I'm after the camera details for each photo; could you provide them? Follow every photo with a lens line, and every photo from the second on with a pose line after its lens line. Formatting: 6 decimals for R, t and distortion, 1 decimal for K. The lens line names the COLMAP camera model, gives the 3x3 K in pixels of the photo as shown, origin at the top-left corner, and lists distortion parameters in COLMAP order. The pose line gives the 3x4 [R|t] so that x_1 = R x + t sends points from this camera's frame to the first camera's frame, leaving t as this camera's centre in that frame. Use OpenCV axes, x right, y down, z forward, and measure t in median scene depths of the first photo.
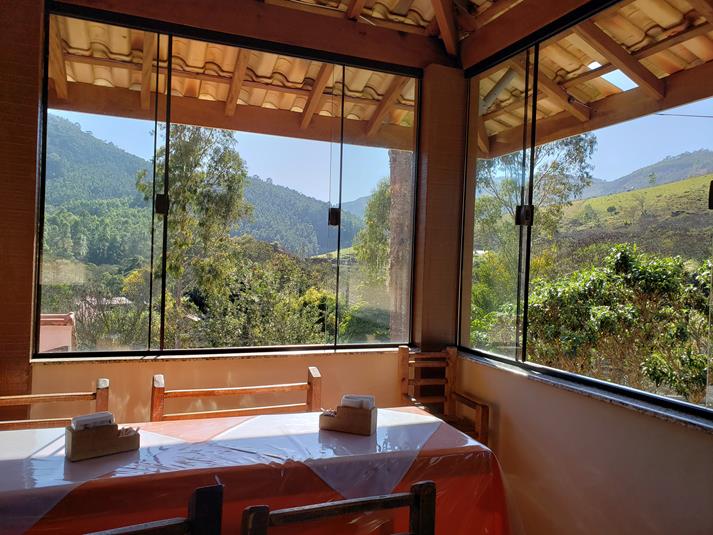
lens RADIAL K [[558.9, 0, 356.5], [0, 558.9, 267.5], [0, 0, 1]] dist [-0.001216, 0.004044]
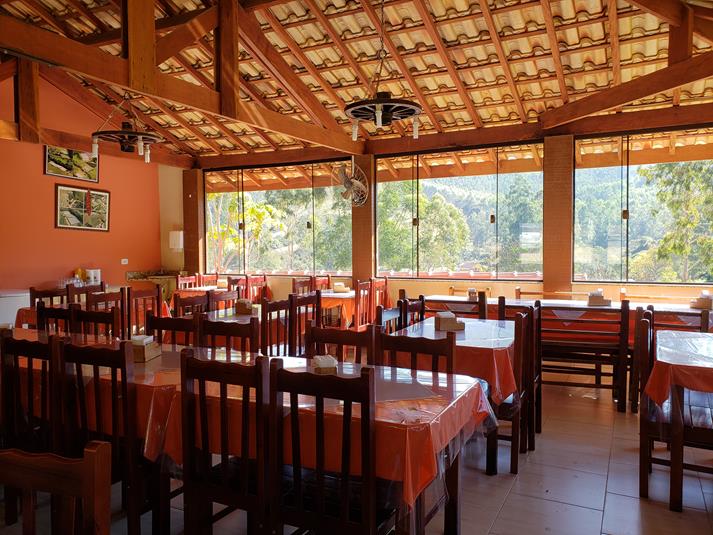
lens RADIAL K [[558.9, 0, 356.5], [0, 558.9, 267.5], [0, 0, 1]] dist [-0.001216, 0.004044]
pose [[0.658355, -0.004323, -0.752695, 0.052789], [0.027314, 0.999462, 0.018150, 0.002620], [0.752212, -0.032508, 0.658119, -0.108201]]
